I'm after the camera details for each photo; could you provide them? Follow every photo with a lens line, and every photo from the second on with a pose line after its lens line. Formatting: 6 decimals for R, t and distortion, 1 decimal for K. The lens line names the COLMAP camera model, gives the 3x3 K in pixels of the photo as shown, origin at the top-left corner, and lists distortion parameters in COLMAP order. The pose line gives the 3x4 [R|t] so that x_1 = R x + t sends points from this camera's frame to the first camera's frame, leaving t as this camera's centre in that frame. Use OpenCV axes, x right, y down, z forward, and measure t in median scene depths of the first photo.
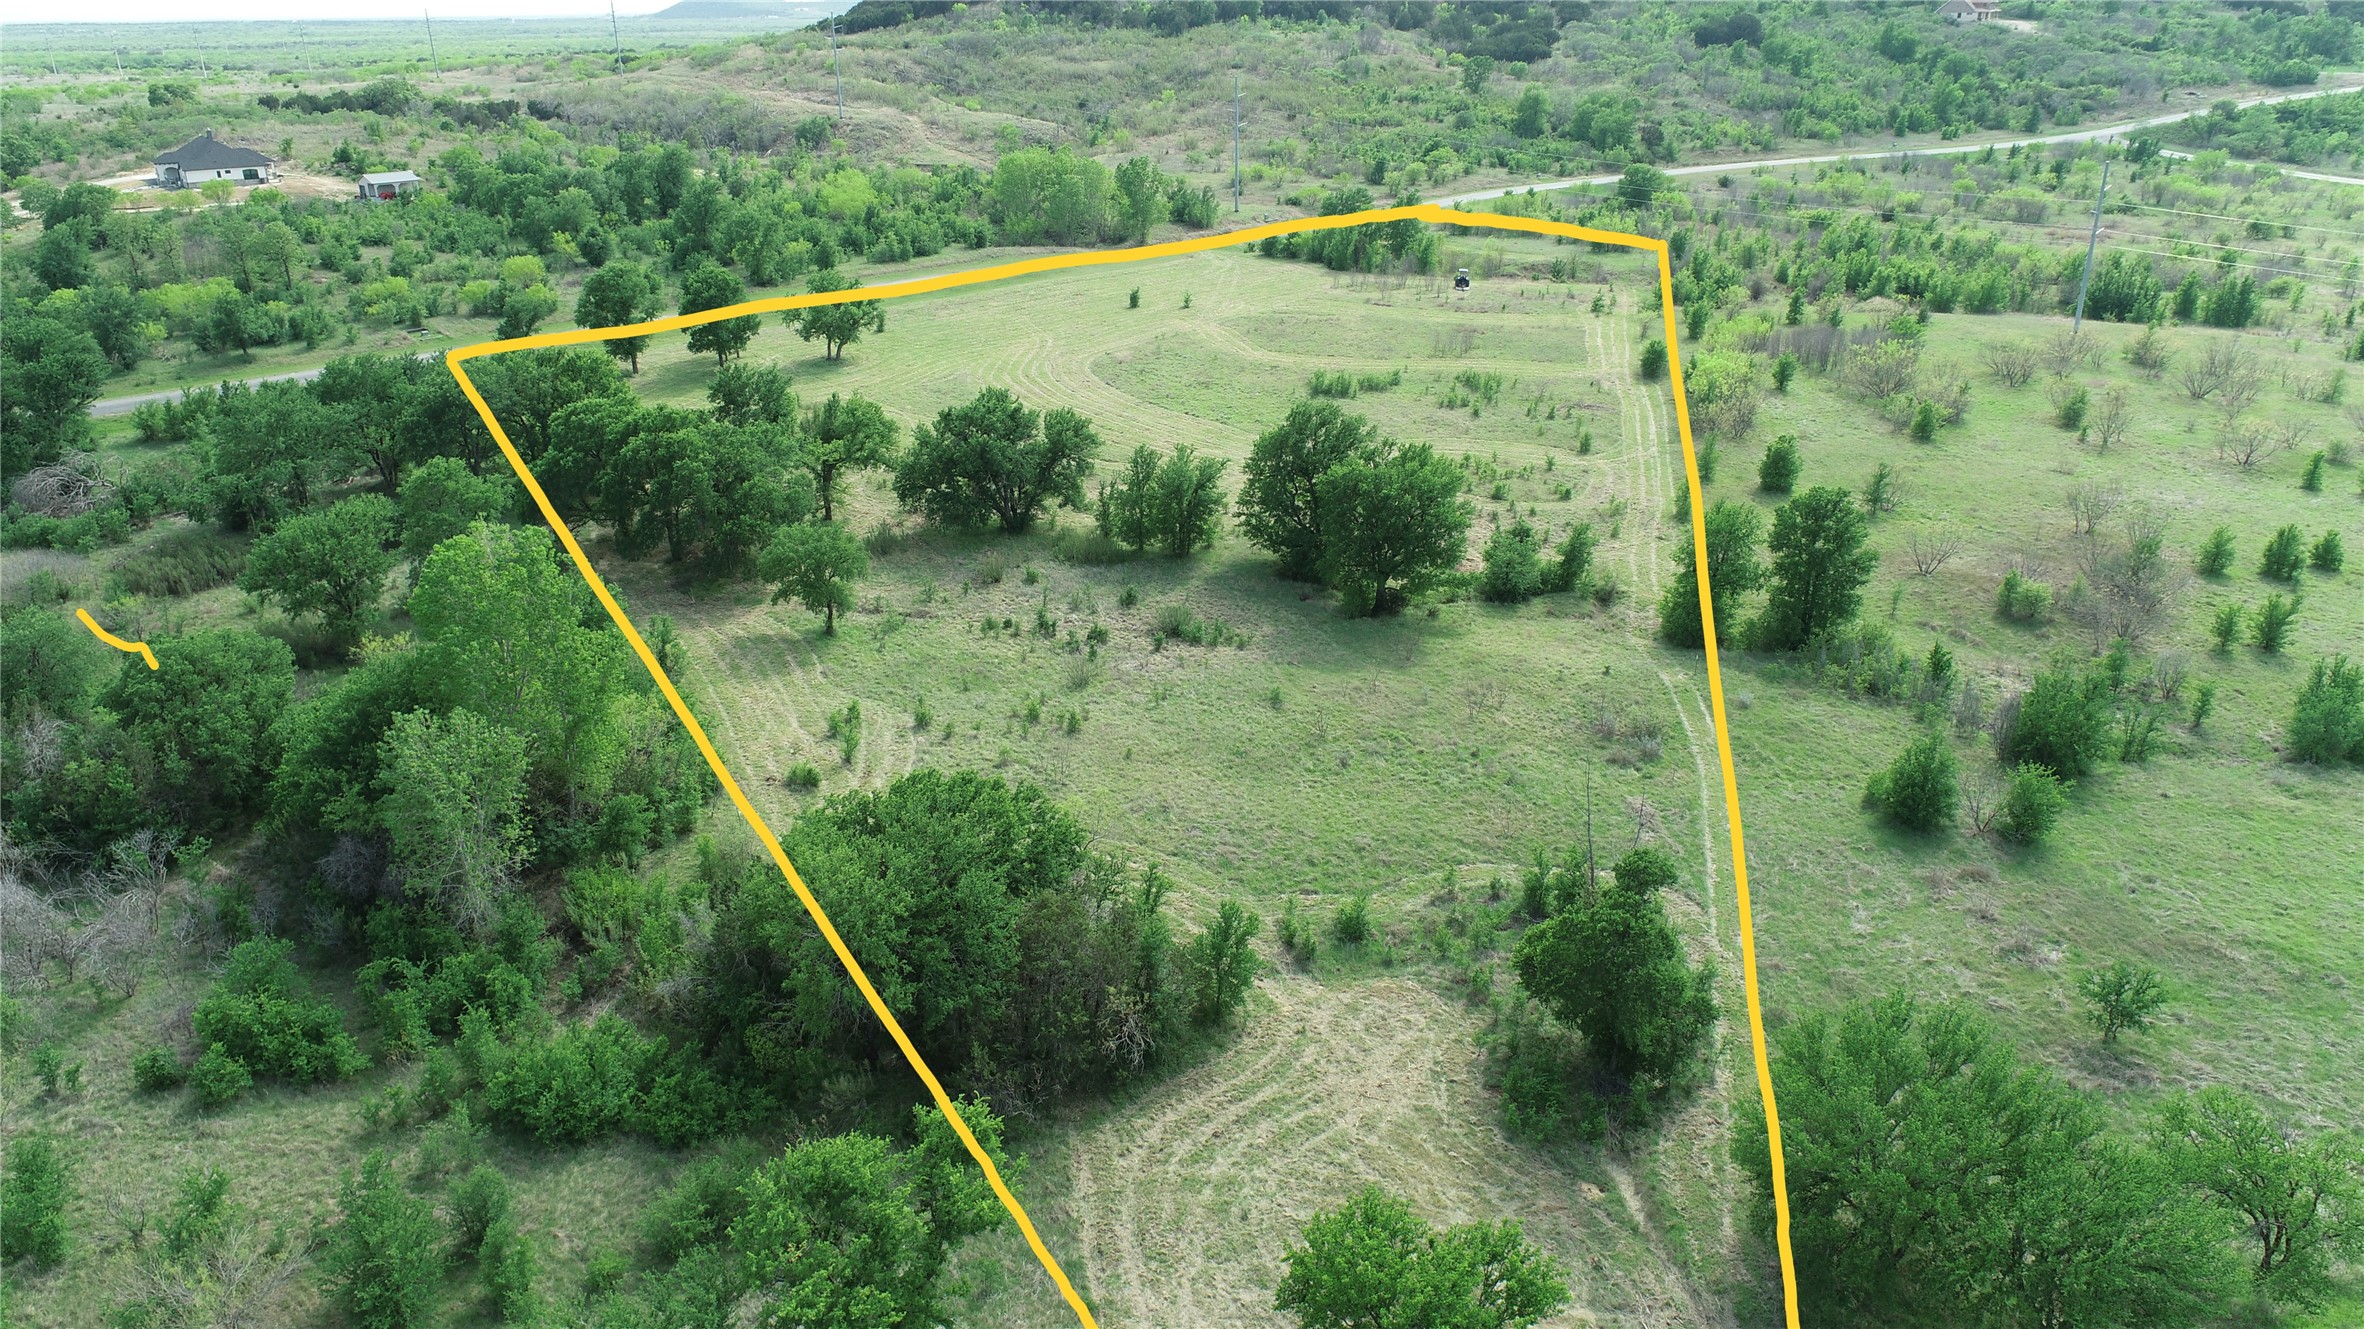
lens RADIAL K [[1604.1, 0, 1182.0], [0, 1604.1, 664.5], [0, 0, 1]] dist [-0.005663, 0.004659]
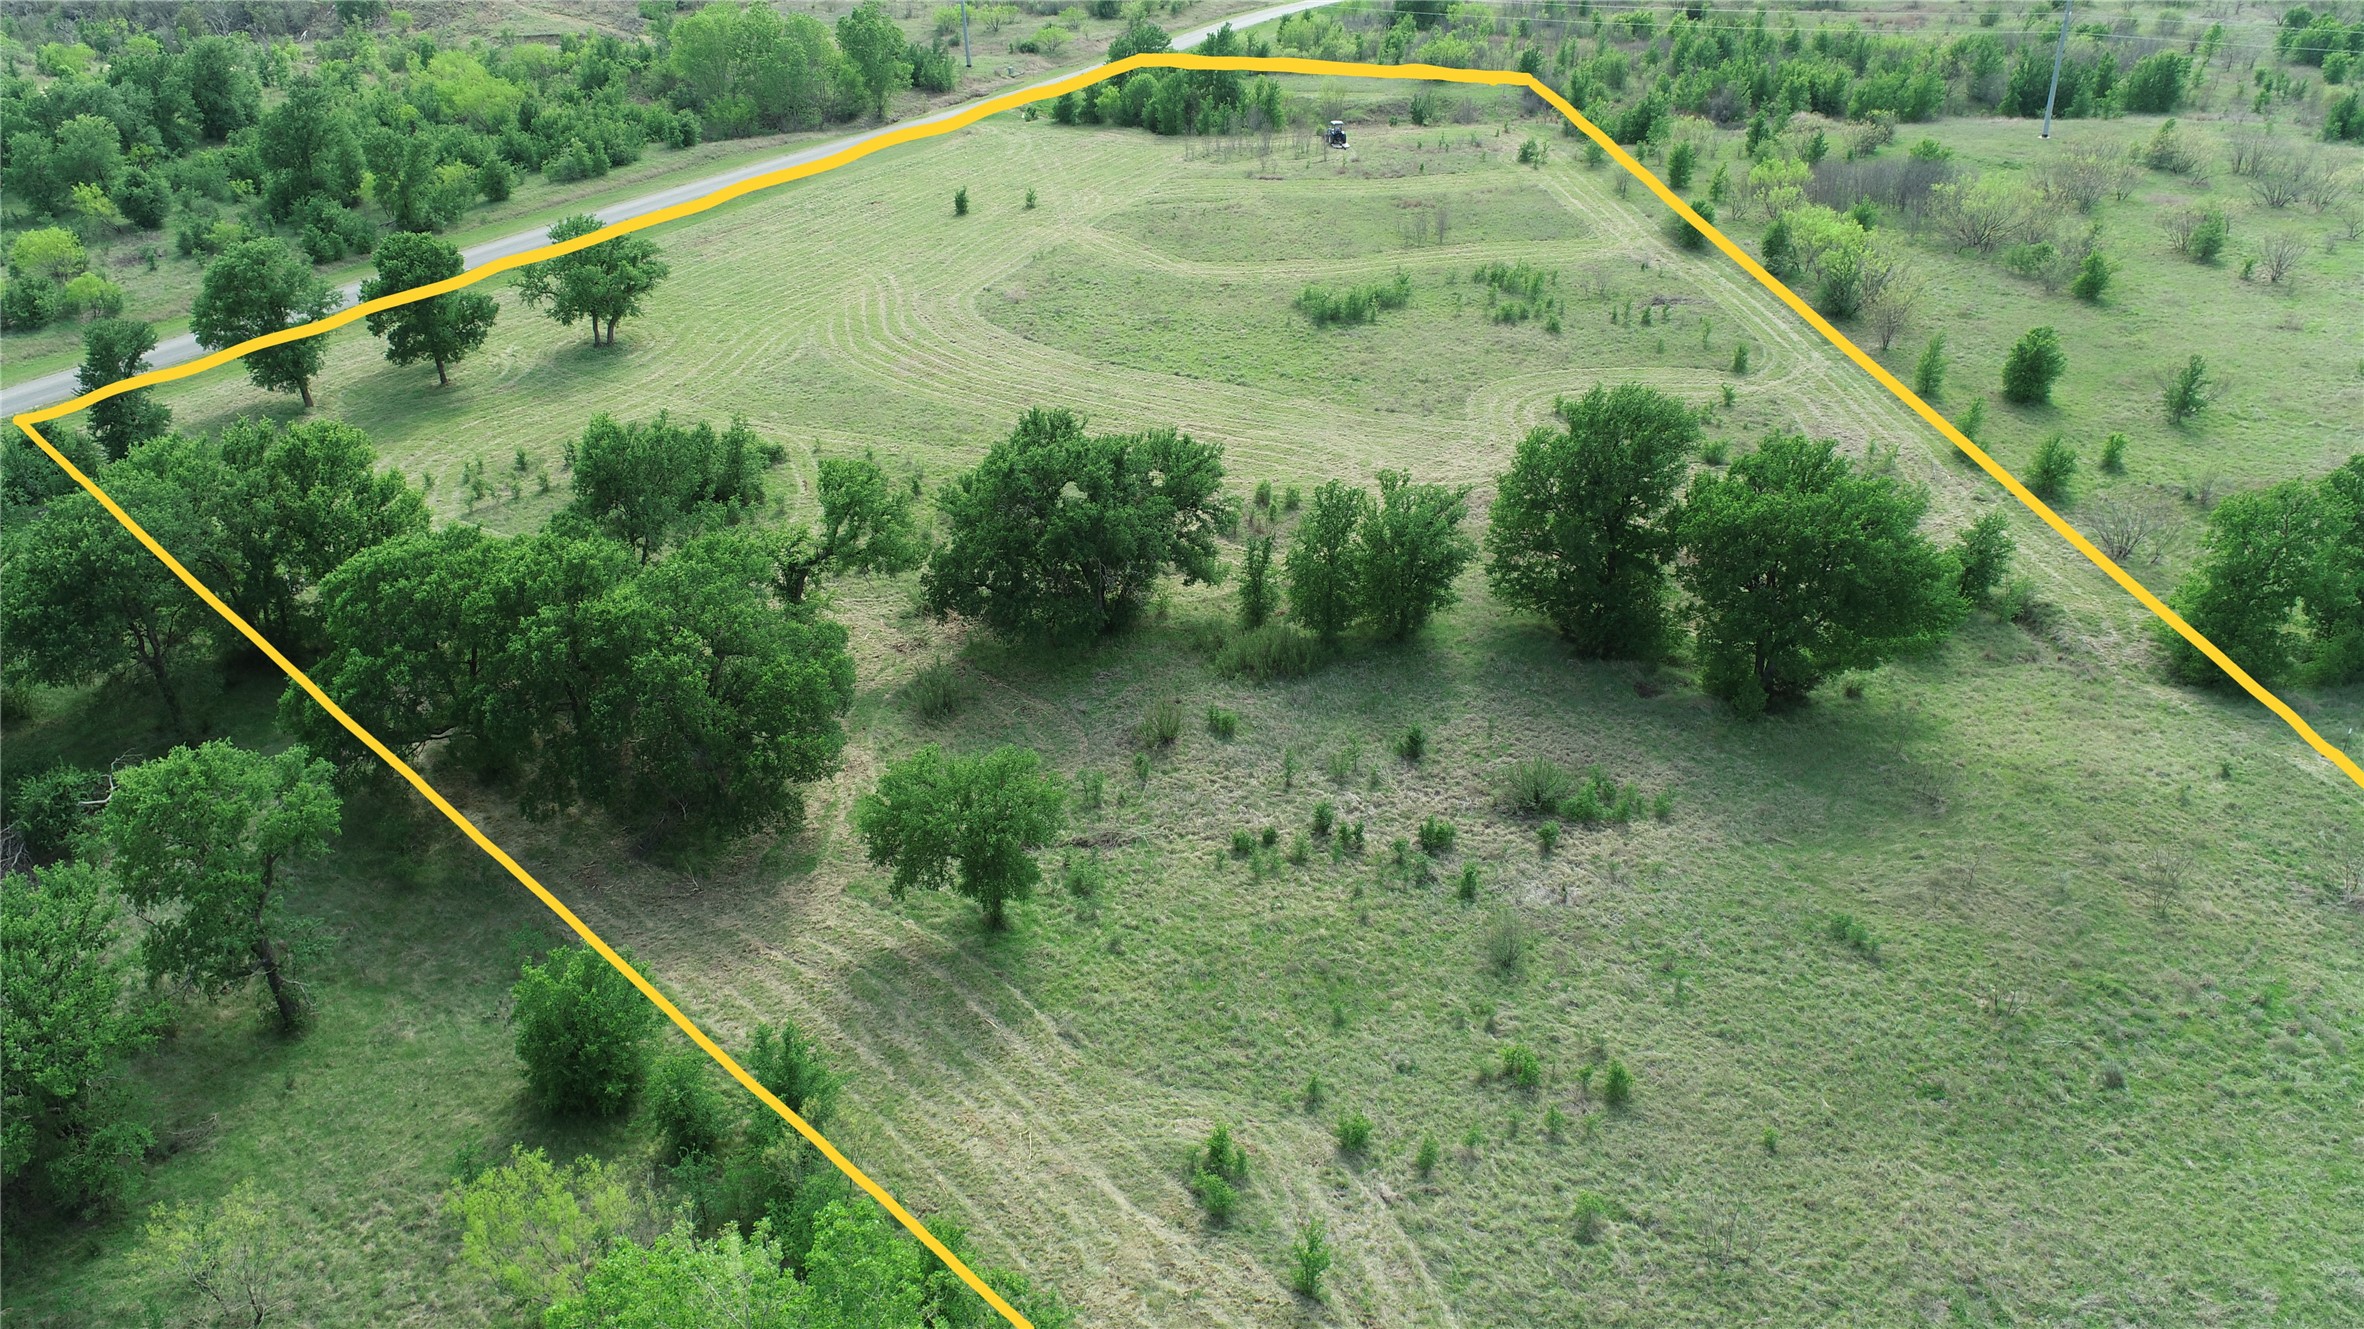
lens RADIAL K [[1604.1, 0, 1182.0], [0, 1604.1, 664.5], [0, 0, 1]] dist [-0.005663, 0.004659]
pose [[0.959003, -0.167866, 0.228328, -0.086227], [0.144832, 0.982836, 0.114266, -0.052625], [-0.243591, -0.076512, 0.966855, 0.139673]]
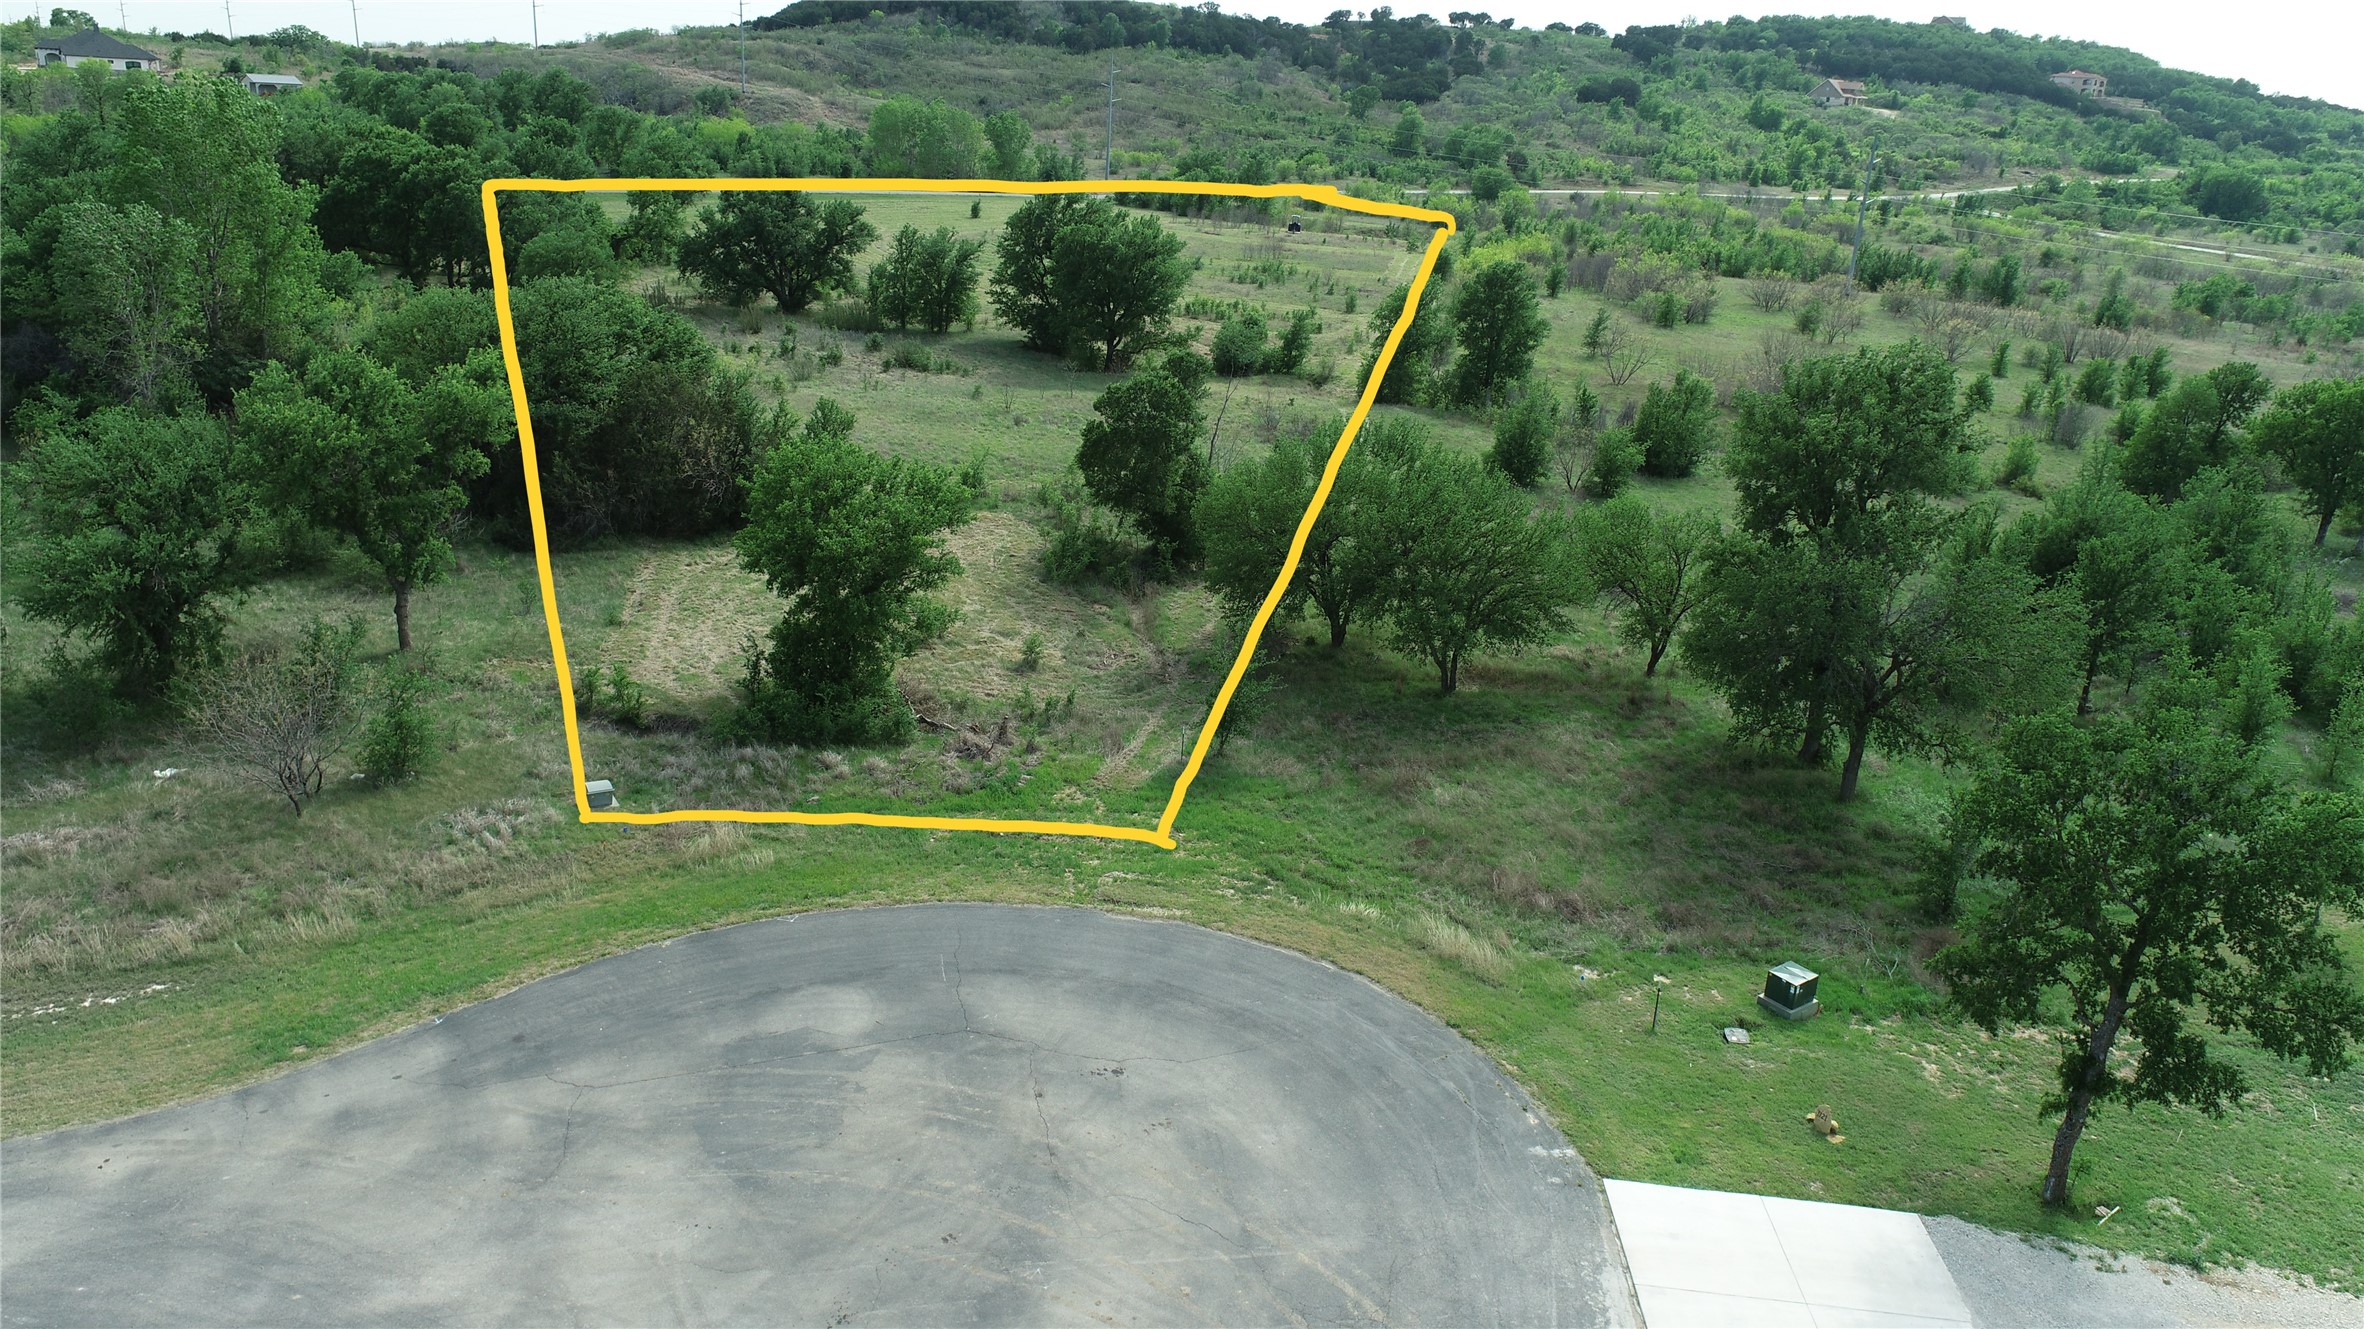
lens RADIAL K [[1604.1, 0, 1182.0], [0, 1604.1, 664.5], [0, 0, 1]] dist [-0.005663, 0.004659]
pose [[0.997034, 0.059837, 0.048405, 0.044346], [-0.057132, 0.996826, -0.055445, 0.073020], [-0.051569, 0.052515, 0.997288, -0.021349]]
